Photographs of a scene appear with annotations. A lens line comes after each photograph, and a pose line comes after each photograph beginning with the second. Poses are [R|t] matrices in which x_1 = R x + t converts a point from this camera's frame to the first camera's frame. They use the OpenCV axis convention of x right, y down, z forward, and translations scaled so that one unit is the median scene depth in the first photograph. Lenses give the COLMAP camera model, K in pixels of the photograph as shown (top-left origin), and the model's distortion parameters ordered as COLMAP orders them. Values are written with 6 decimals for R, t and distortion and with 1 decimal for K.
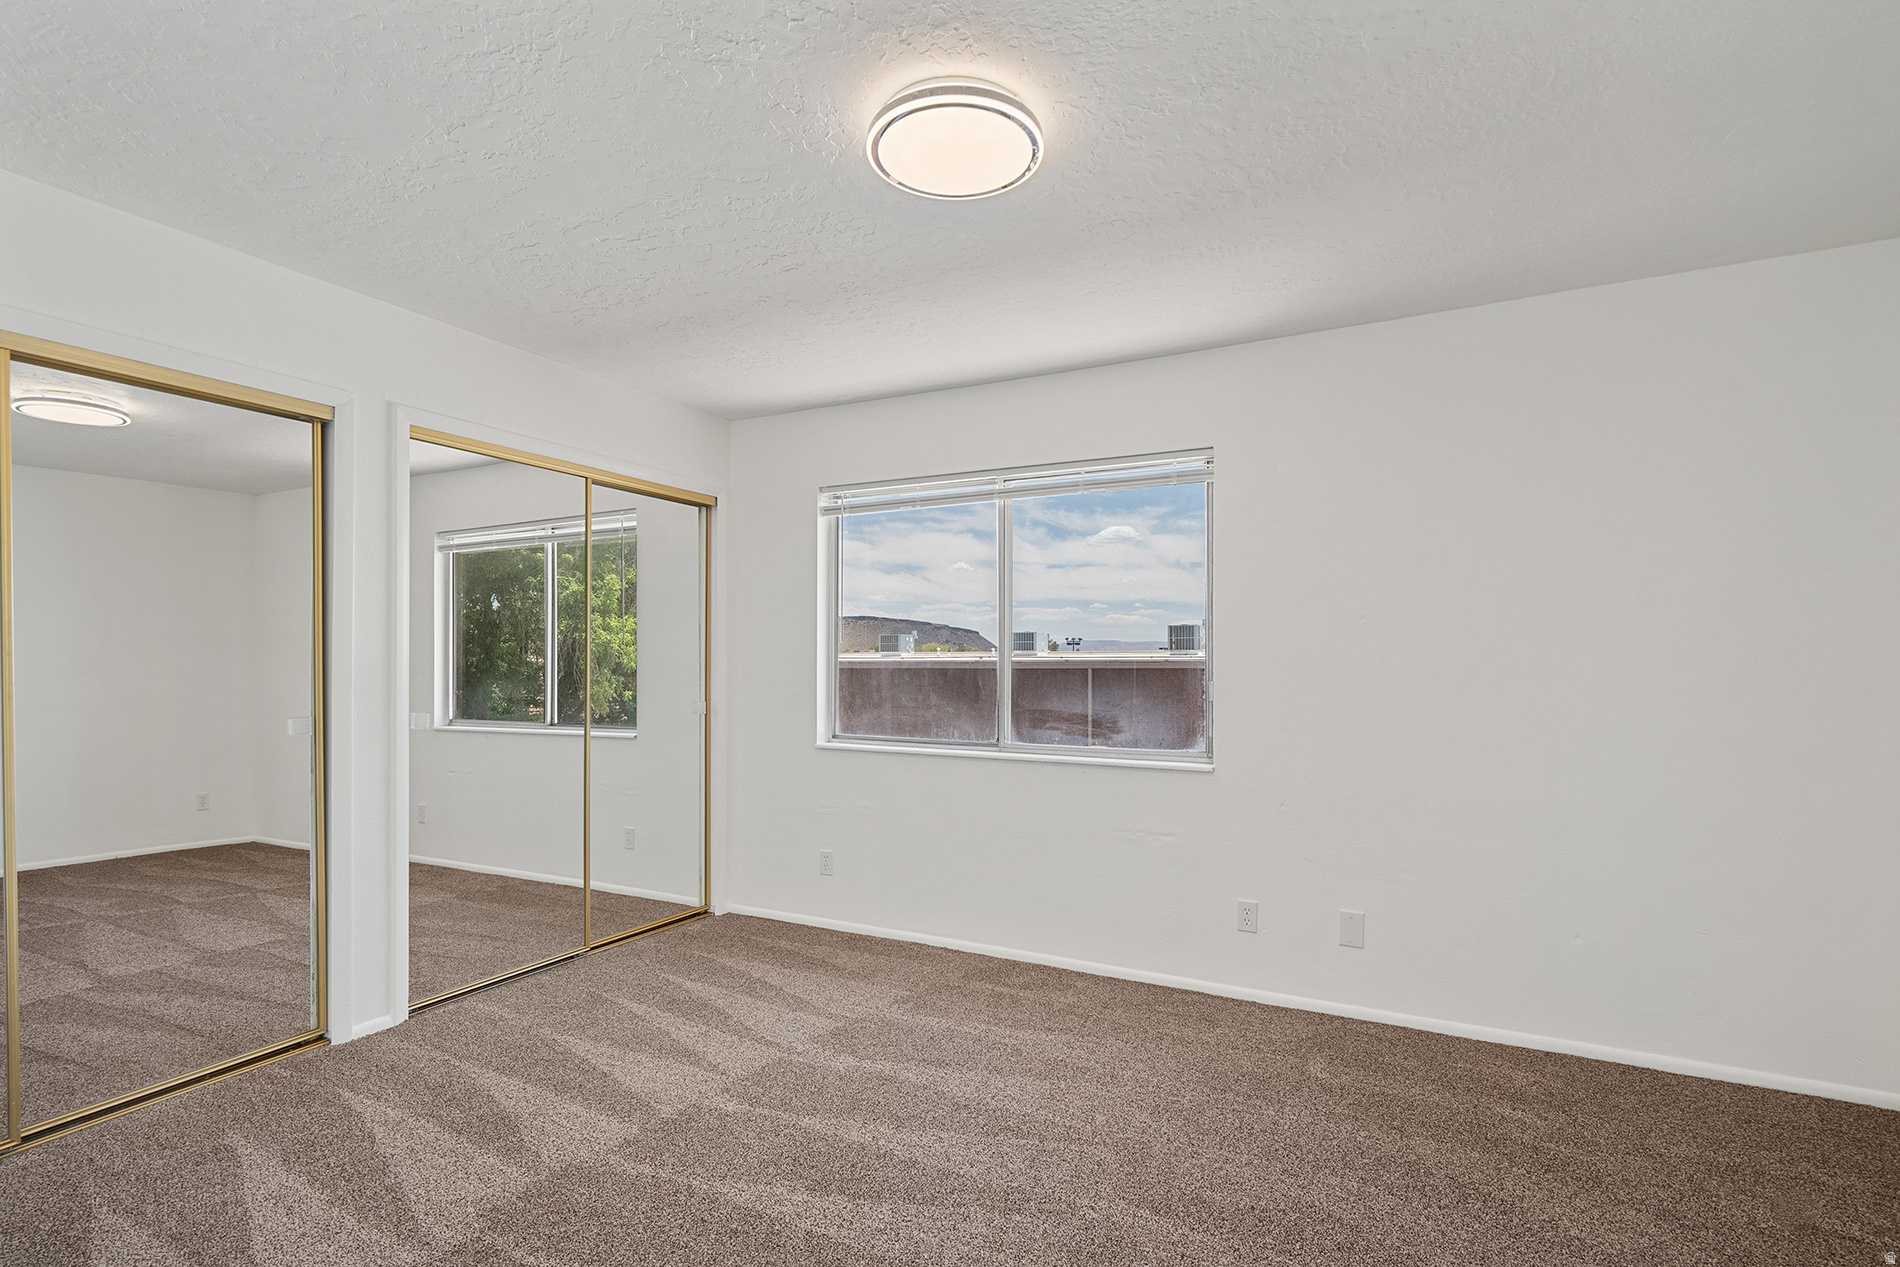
lens RADIAL K [[907.5, 0, 953.1], [0, 907.5, 658.4], [0, 0, 1]] dist [0.001104, -0.000034]
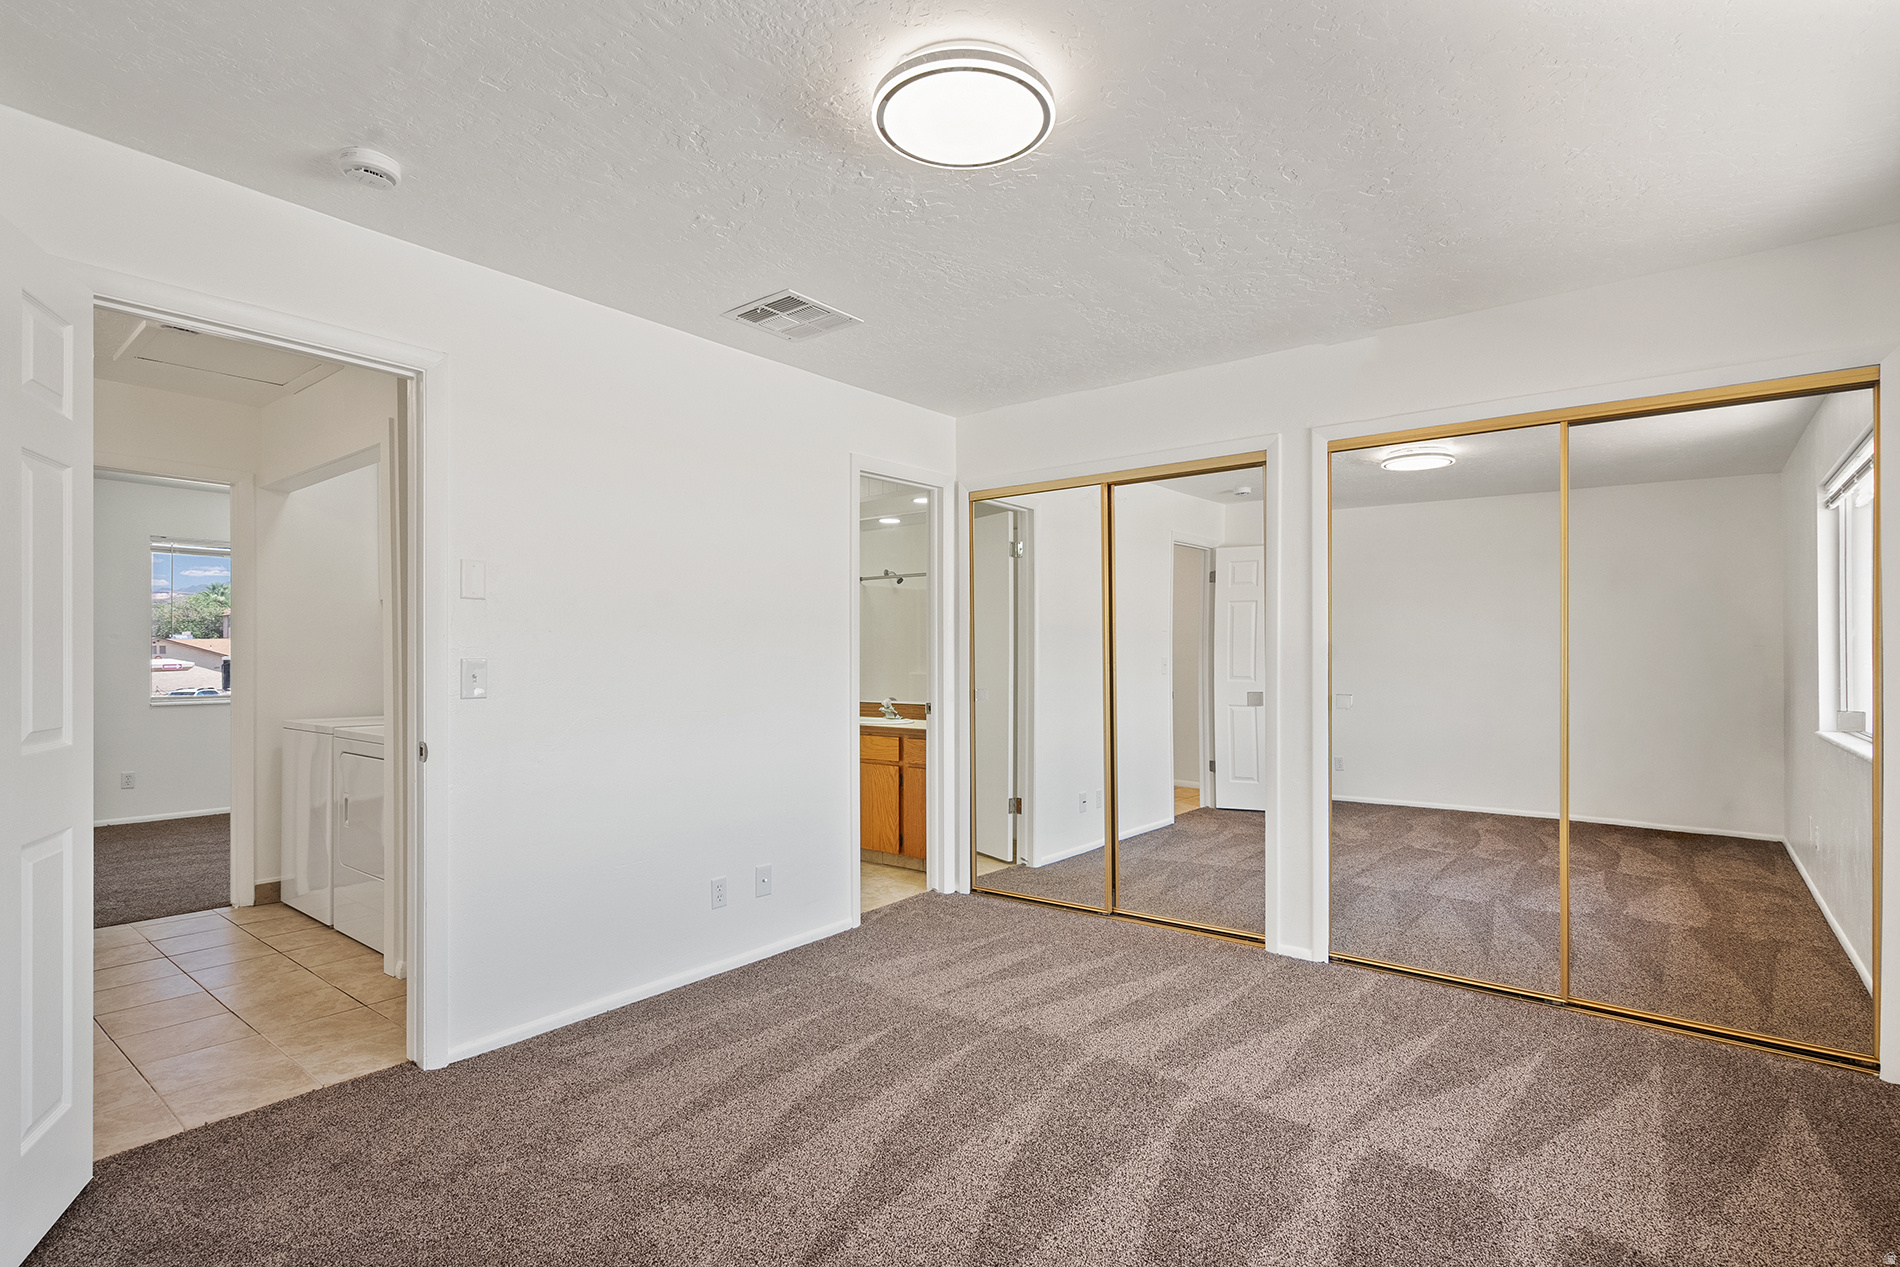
lens RADIAL K [[907.5, 0, 953.1], [0, 907.5, 658.4], [0, 0, 1]] dist [0.001104, -0.000034]
pose [[-0.177362, 0.003131, -0.984141, 0.642083], [0.009168, 0.999957, 0.001529, 0.006501], [0.984103, -0.008751, -0.177384, 0.778471]]
